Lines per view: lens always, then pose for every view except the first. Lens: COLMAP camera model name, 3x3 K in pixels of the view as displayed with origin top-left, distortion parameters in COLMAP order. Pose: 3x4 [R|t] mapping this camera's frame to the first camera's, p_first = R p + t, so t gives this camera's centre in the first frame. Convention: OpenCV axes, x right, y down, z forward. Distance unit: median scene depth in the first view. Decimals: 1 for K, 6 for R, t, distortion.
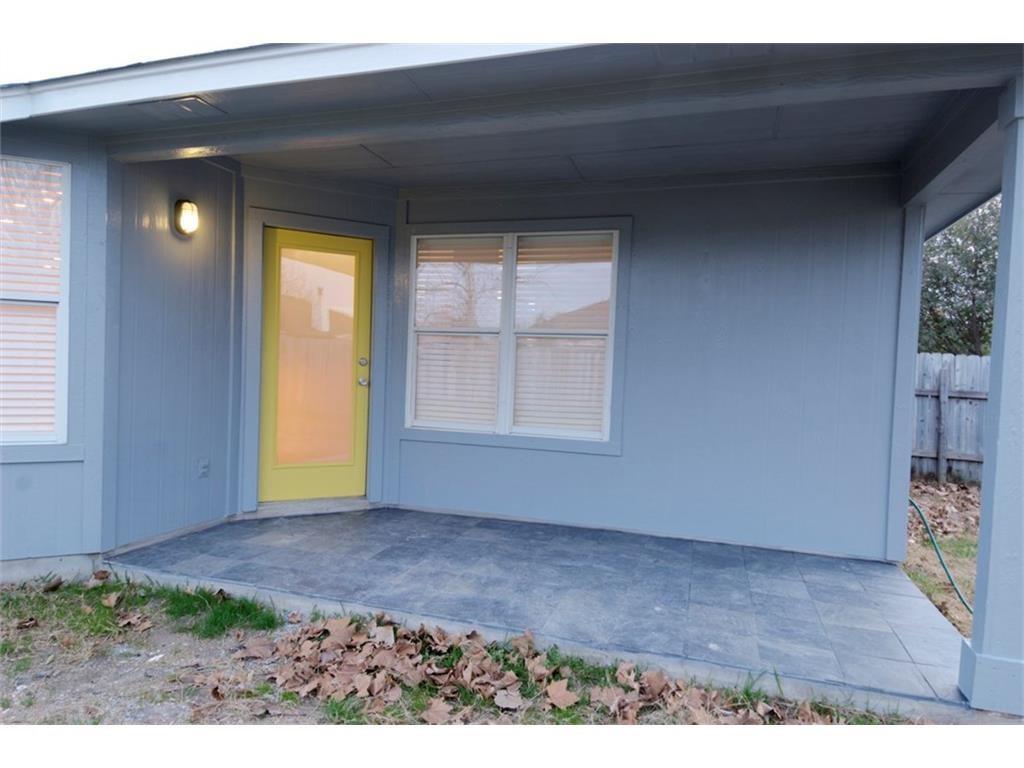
lens RADIAL K [[620.3, 0, 512.0], [0, 620.3, 384.0], [0, 0, 1]] dist [0.019877, -0.001625]
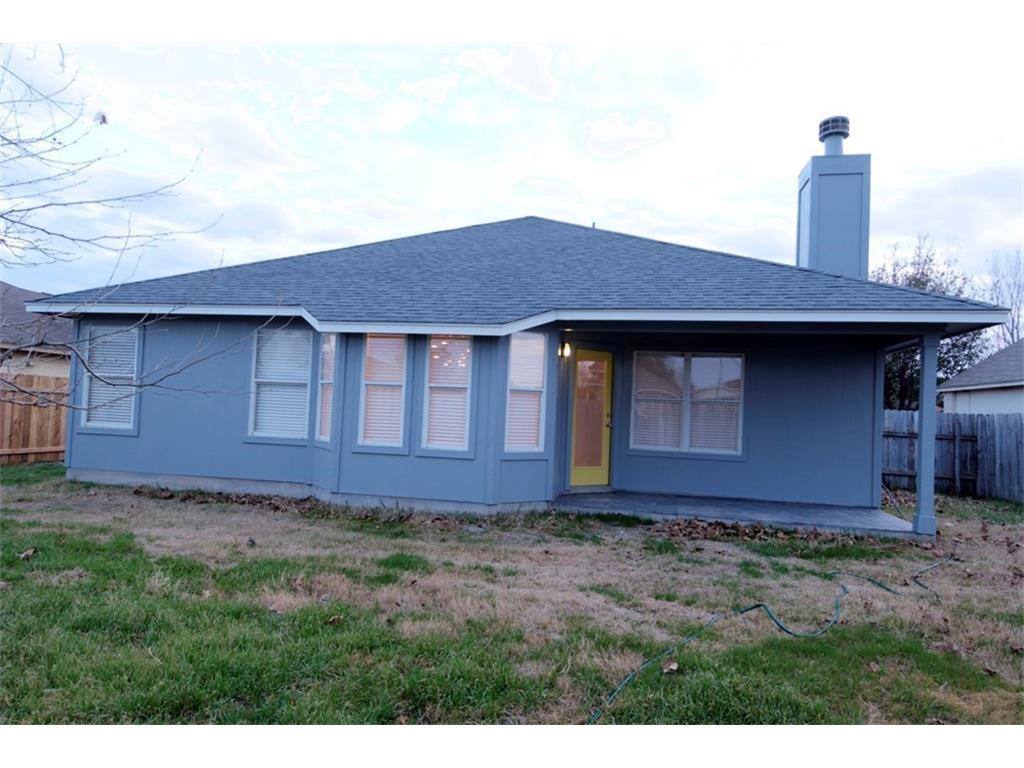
lens RADIAL K [[620.3, 0, 512.0], [0, 620.3, 384.0], [0, 0, 1]] dist [0.019877, -0.001625]
pose [[0.994456, 0.015235, 0.104047, -0.784893], [-0.009264, 0.998295, -0.057626, -0.017935], [-0.104748, 0.056343, 0.992902, -0.948454]]
